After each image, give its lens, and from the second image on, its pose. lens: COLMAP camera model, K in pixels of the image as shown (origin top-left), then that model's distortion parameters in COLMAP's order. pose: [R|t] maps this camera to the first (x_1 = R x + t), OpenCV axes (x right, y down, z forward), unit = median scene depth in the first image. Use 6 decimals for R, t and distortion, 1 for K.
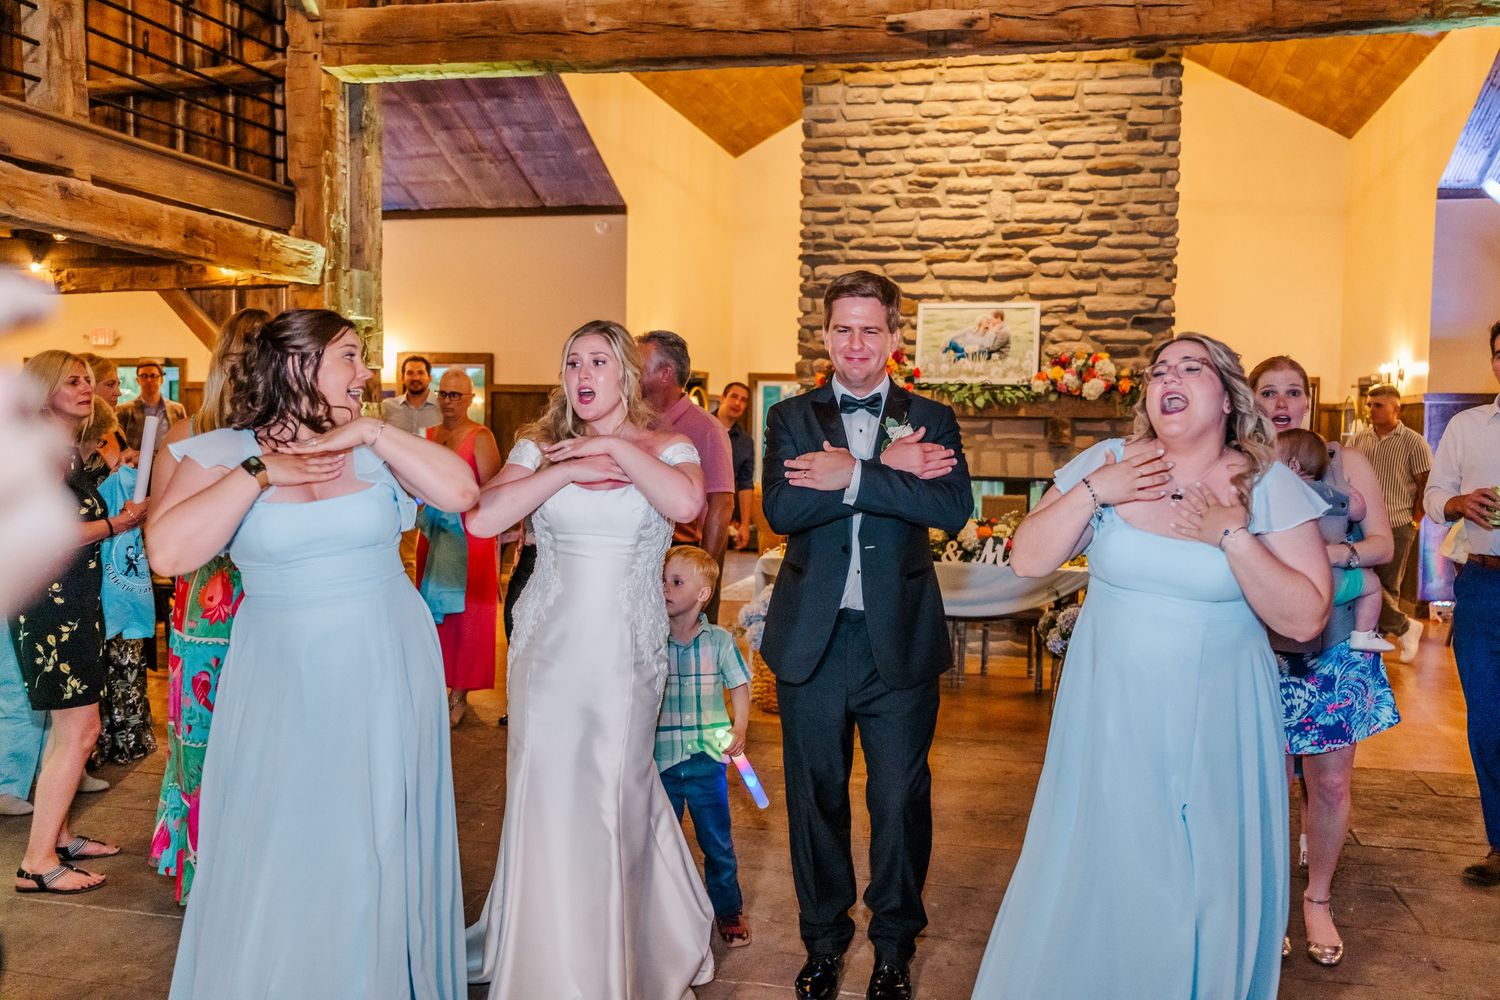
lens RADIAL K [[1278.1, 0, 750.0], [0, 1278.1, 500.0], [0, 0, 1]] dist [-0.002125, 0.007654]
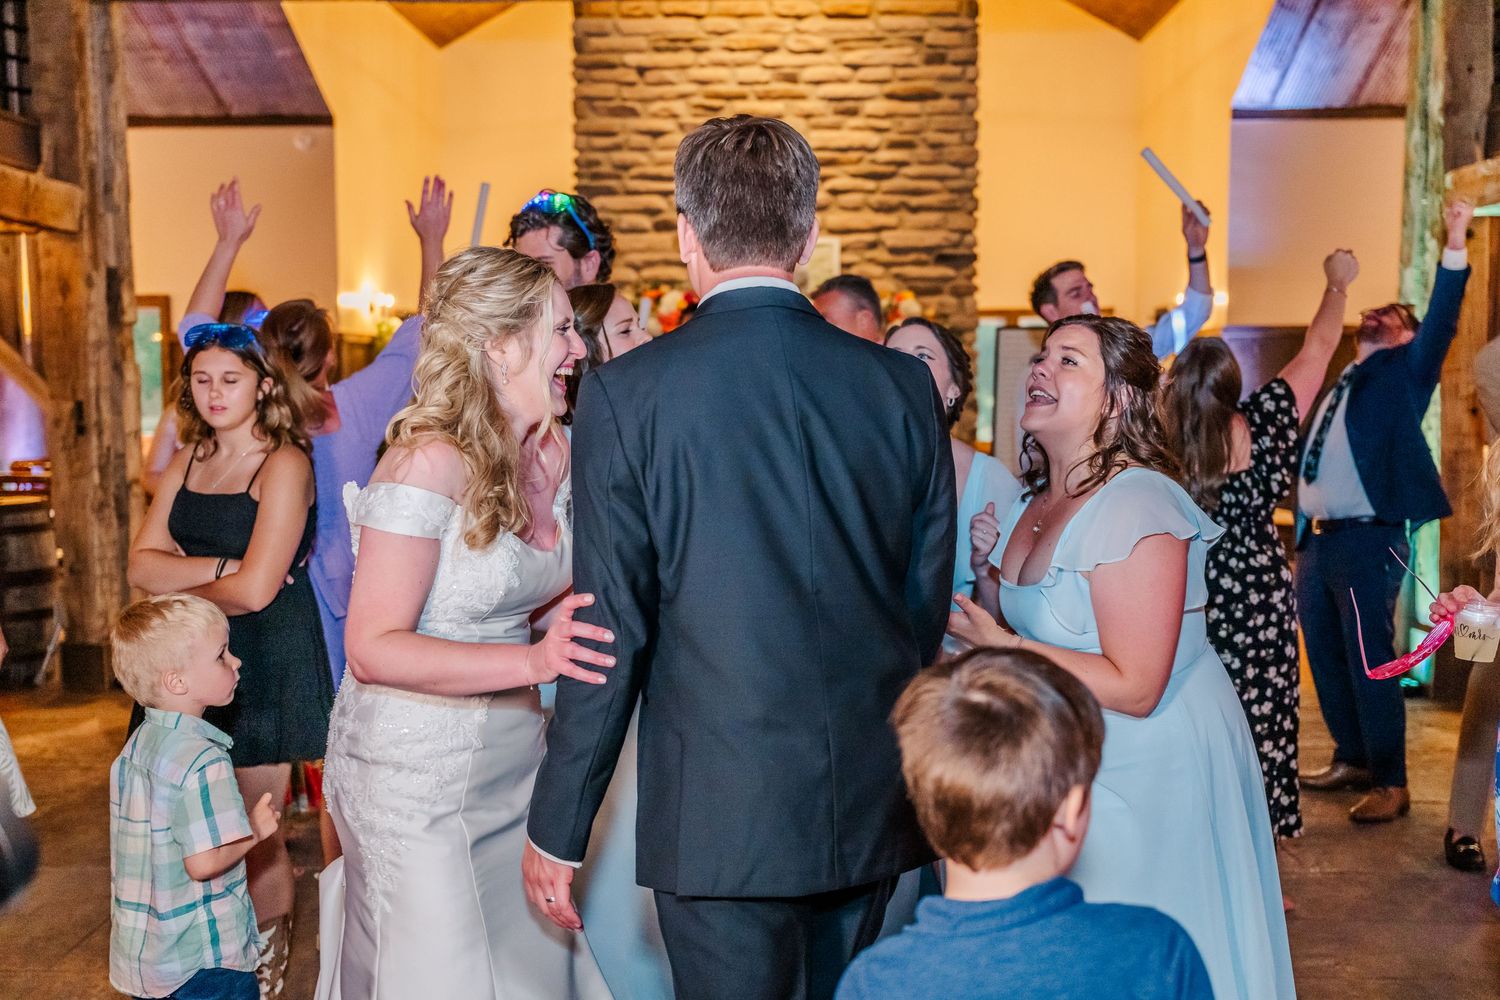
lens RADIAL K [[1538.6, 0, 750.0], [0, 1538.6, 500.0], [0, 0, 1]] dist [0.007303, -0.003264]
pose [[0.982158, -0.036991, 0.184382, -0.049002], [0.032378, 0.999084, 0.027969, 0.002015], [-0.185248, -0.021500, 0.982457, -0.088793]]
